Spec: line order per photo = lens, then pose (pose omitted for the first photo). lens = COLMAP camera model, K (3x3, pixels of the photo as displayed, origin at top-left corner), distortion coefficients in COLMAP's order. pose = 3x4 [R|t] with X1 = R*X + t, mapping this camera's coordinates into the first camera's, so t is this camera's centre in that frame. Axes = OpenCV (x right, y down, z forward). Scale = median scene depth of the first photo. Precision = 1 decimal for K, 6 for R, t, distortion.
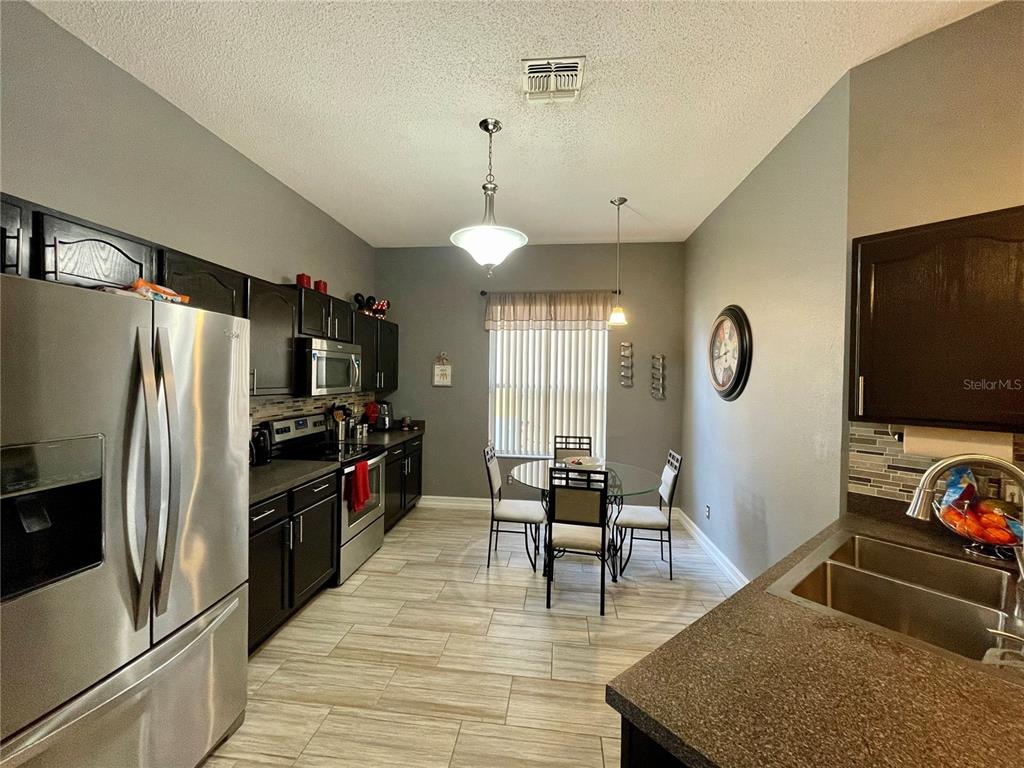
lens RADIAL K [[412.5, 0, 511.4], [0, 412.5, 383.4], [0, 0, 1]] dist [-0.002620, 0.000669]
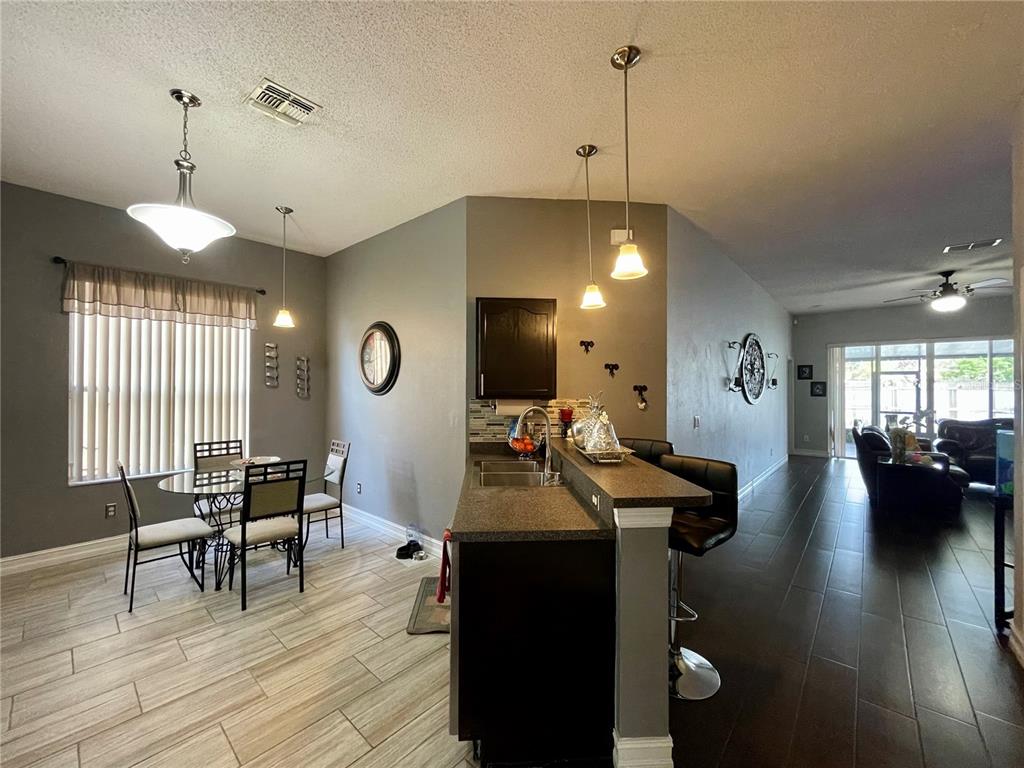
lens RADIAL K [[414.0, 0, 511.7], [0, 414.0, 382.6], [0, 0, 1]] dist [-0.003440, -0.000128]
pose [[0.574388, -0.005509, 0.818565, -0.260776], [0.017260, 0.999837, -0.005382, 0.015199], [-0.818401, 0.017220, 0.574389, -0.071316]]
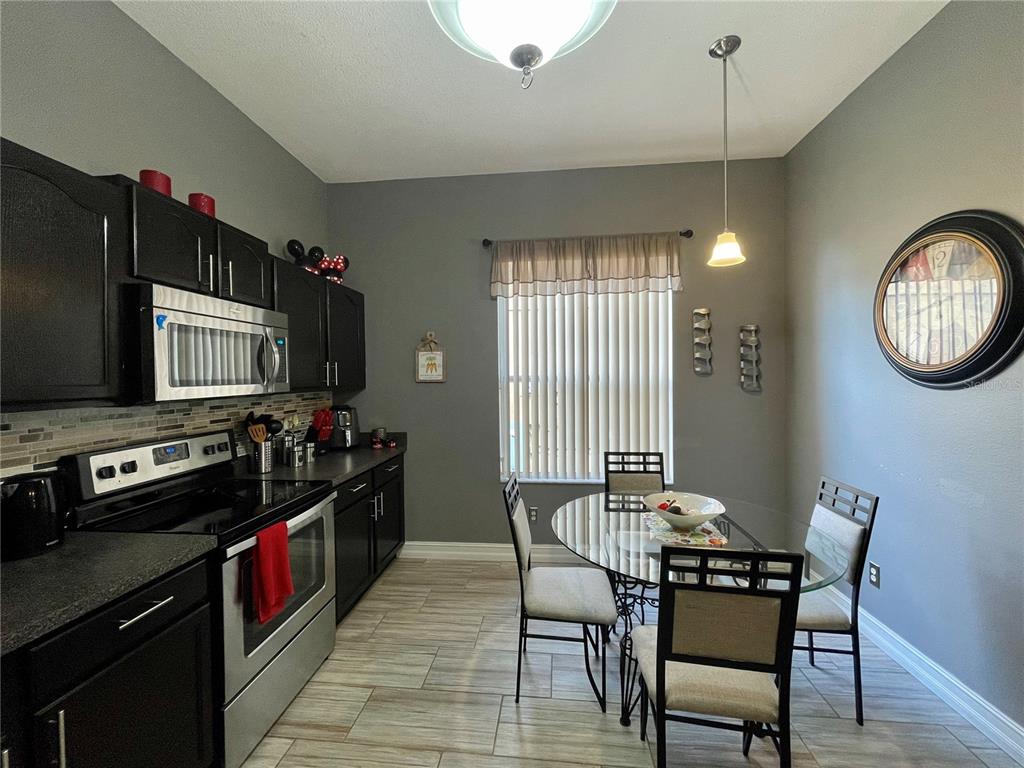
lens RADIAL K [[414.0, 0, 511.7], [0, 414.0, 382.6], [0, 0, 1]] dist [-0.003440, -0.000128]
pose [[0.999526, -0.027767, 0.013284, -0.054267], [0.027771, 0.999614, -0.000137, 0.015463], [-0.013275, 0.000506, 0.999912, 0.406132]]
